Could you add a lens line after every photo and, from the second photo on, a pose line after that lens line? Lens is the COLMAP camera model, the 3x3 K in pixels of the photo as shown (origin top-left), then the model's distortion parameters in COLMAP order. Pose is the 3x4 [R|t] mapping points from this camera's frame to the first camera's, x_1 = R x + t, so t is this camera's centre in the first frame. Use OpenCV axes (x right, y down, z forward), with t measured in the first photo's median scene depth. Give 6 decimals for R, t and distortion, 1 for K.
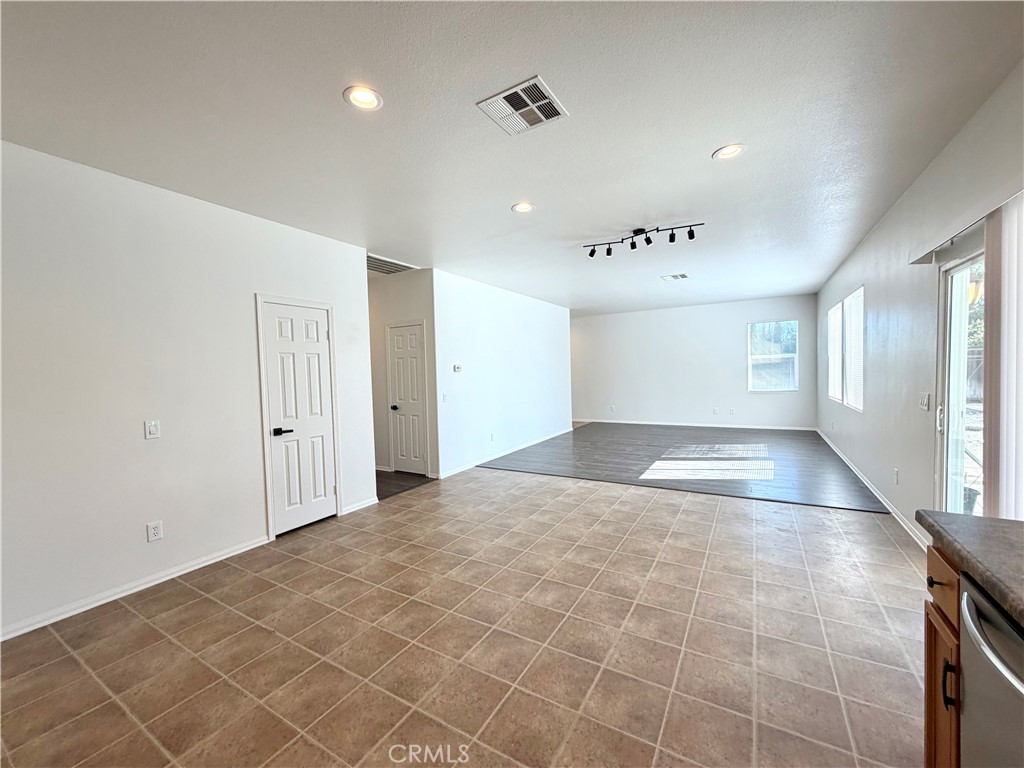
lens RADIAL K [[409.0, 0, 509.2], [0, 409.0, 384.3], [0, 0, 1]] dist [-0.000843, 0.000394]
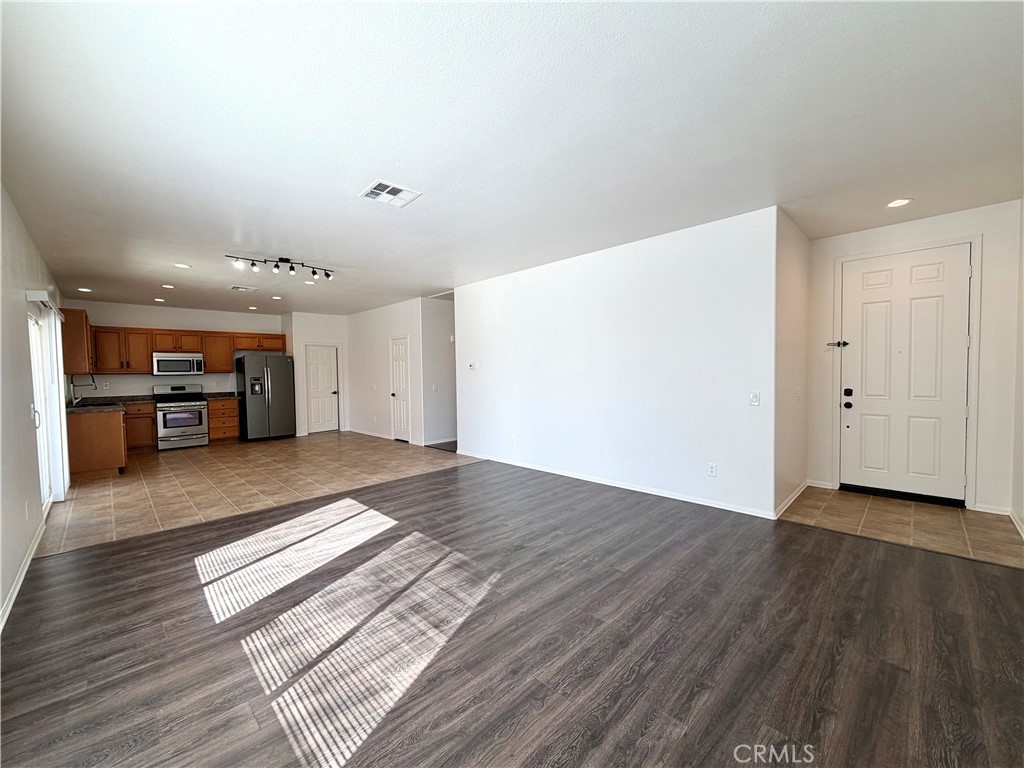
lens RADIAL K [[409.0, 0, 509.2], [0, 409.0, 384.3], [0, 0, 1]] dist [-0.000843, 0.000394]
pose [[-0.247566, 0.064330, -0.966733, 1.985542], [-0.007277, 0.997642, 0.068250, -0.138865], [0.968844, 0.023932, -0.246514, 2.880654]]
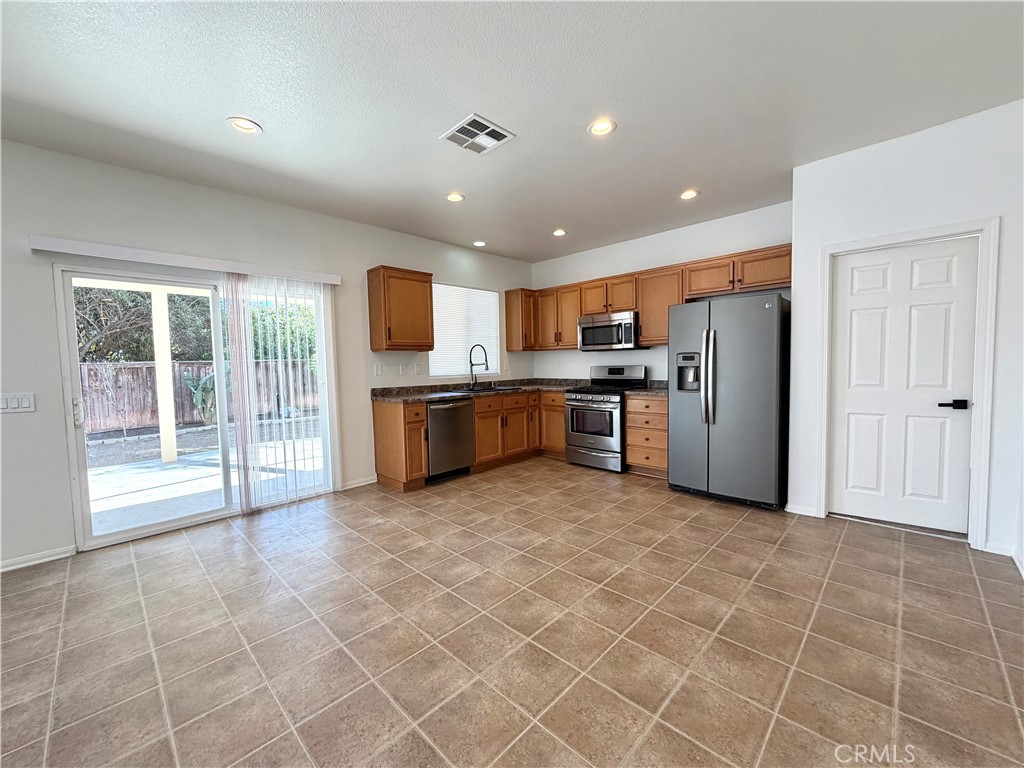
lens RADIAL K [[409.0, 0, 509.2], [0, 409.0, 384.3], [0, 0, 1]] dist [-0.000843, 0.000394]
pose [[-0.971133, 0.039341, 0.235271, -0.253503], [0.059547, 0.995063, 0.079401, -0.007191], [-0.230986, 0.091118, -0.968681, 1.761016]]
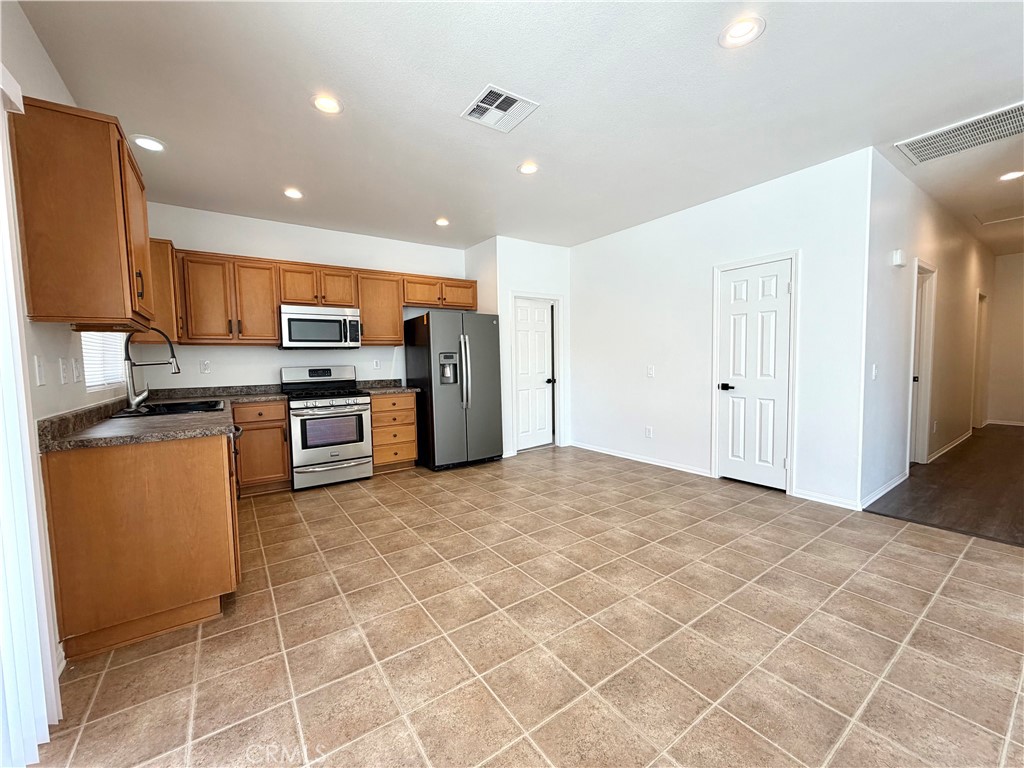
lens RADIAL K [[409.0, 0, 509.2], [0, 409.0, 384.3], [0, 0, 1]] dist [-0.000843, 0.000394]
pose [[-0.408440, 0.093436, -0.907990, 0.905186], [0.002895, 0.994875, 0.101075, -0.006922], [0.912781, 0.038654, -0.406617, 1.192629]]
